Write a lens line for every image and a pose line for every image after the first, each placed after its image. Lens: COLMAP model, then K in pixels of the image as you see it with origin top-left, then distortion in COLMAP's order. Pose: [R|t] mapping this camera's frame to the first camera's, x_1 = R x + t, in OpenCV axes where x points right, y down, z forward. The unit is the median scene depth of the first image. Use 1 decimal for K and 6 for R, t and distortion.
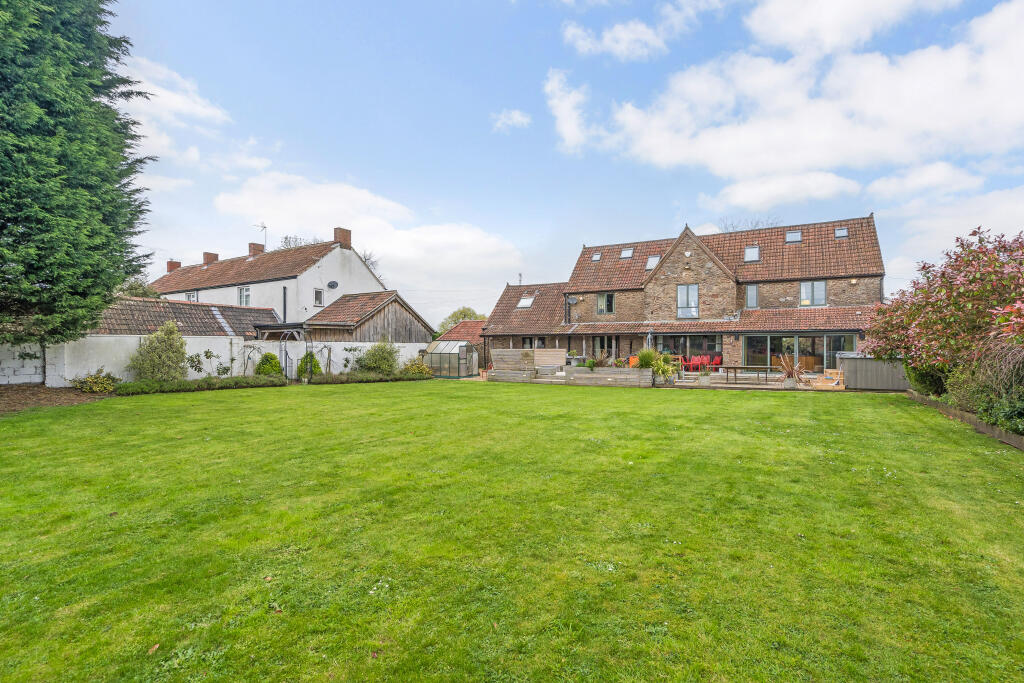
lens RADIAL K [[470.4, 0, 512.0], [0, 470.4, 341.5], [0, 0, 1]] dist [-0.021089, 0.001369]
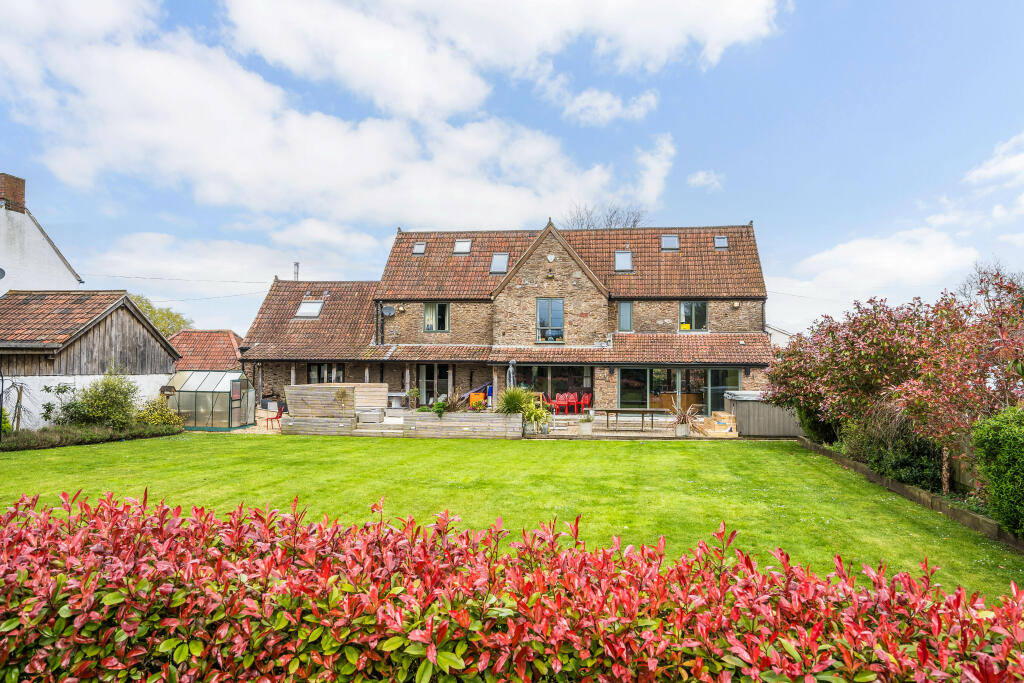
lens RADIAL K [[760.2, 0, 512.0], [0, 760.2, 341.5], [0, 0, 1]] dist [0.001126, 0.002879]
pose [[0.926310, 0.019992, 0.376233, -0.148218], [-0.013284, 0.999703, -0.020415, -0.027836], [-0.376529, 0.013913, 0.926300, -0.112883]]
